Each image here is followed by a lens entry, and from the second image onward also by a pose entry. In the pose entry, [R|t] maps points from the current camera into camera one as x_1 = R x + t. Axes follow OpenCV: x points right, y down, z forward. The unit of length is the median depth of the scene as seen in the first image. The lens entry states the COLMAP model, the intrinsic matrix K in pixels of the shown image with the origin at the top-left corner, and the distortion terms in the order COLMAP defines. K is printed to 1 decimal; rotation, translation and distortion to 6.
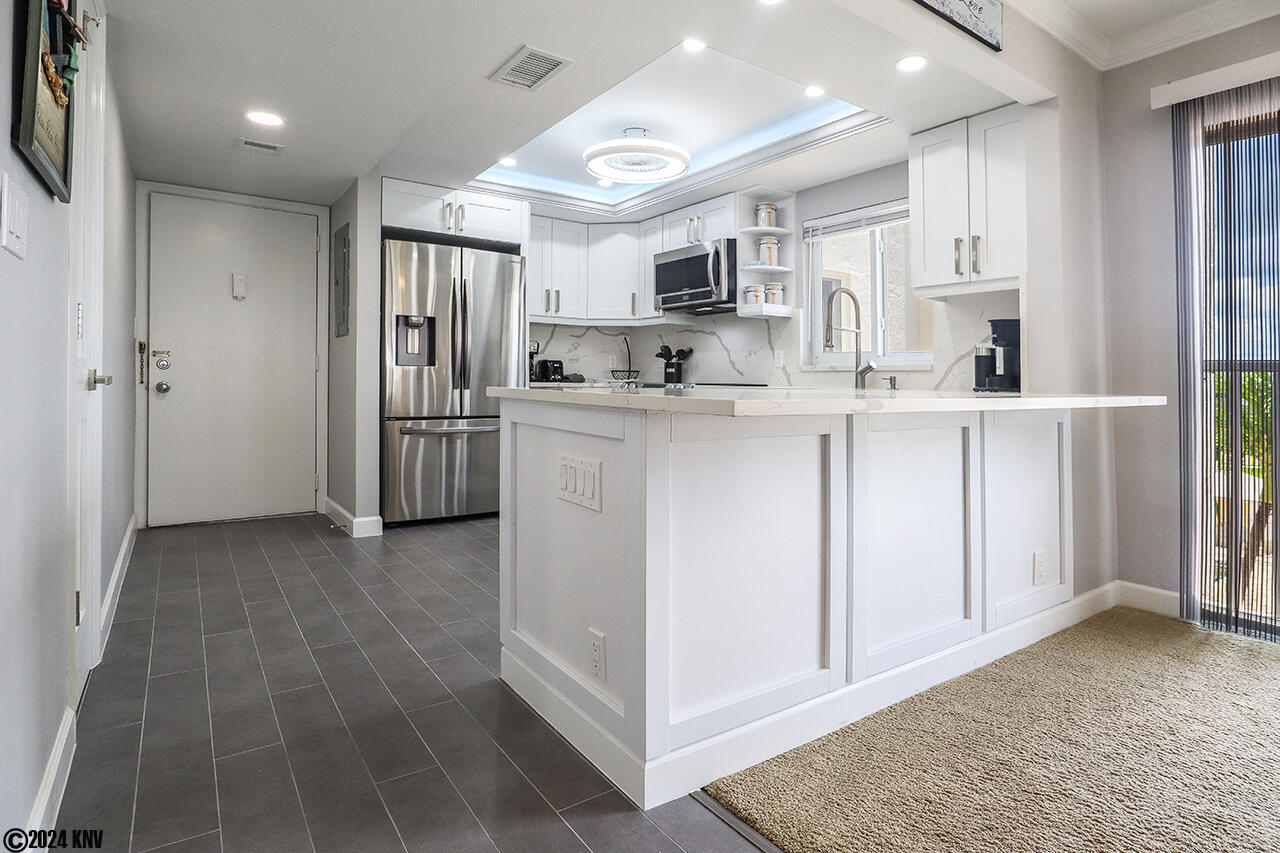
lens RADIAL K [[666.6, 0, 692.2], [0, 666.6, 327.1], [0, 0, 1]] dist [-0.026059, 0.009095]
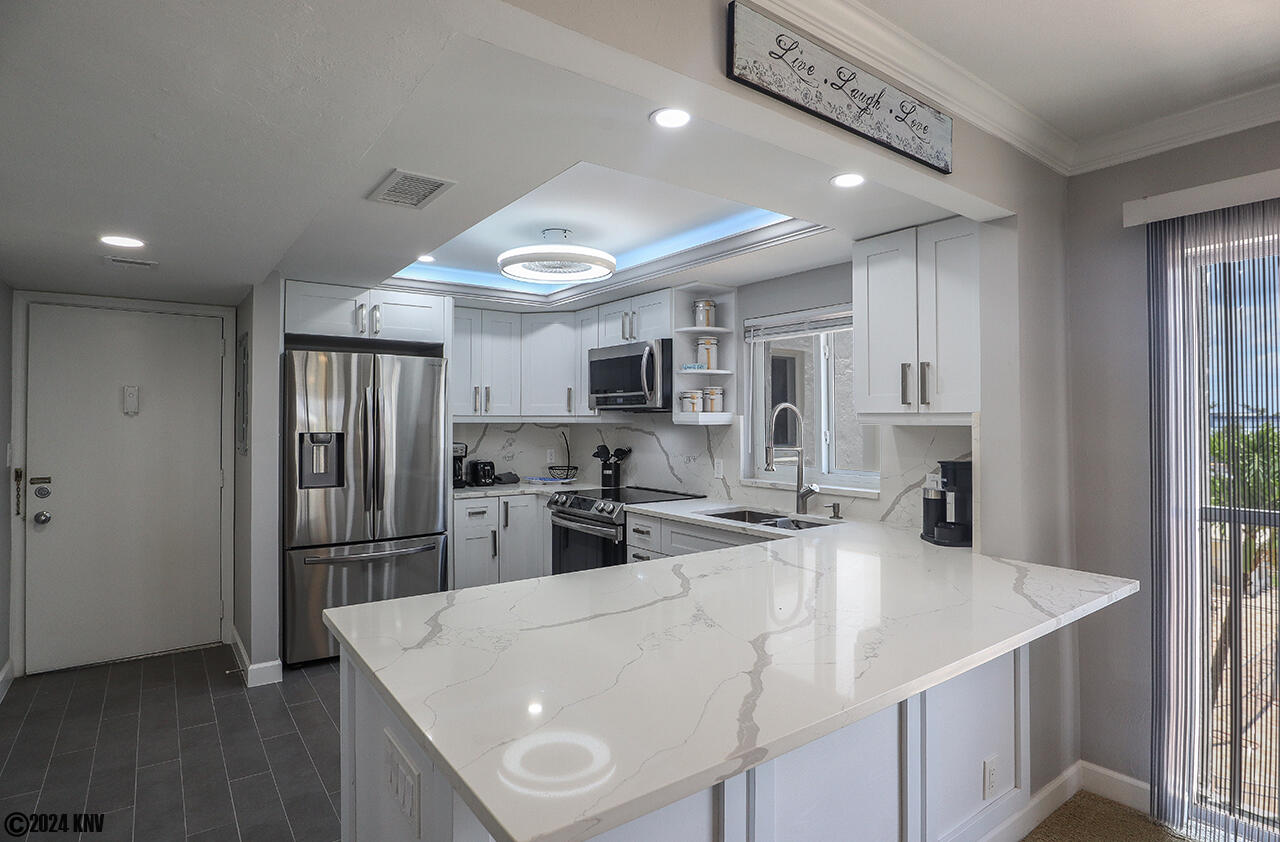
lens RADIAL K [[658.6, 0, 663.7], [0, 658.6, 385.4], [0, 0, 1]] dist [-0.023470, 0.008892]
pose [[0.999949, -0.009265, 0.004083, 0.057769], [0.009155, 0.999612, 0.026321, -0.106902], [-0.004325, -0.026282, 0.999645, 0.094113]]
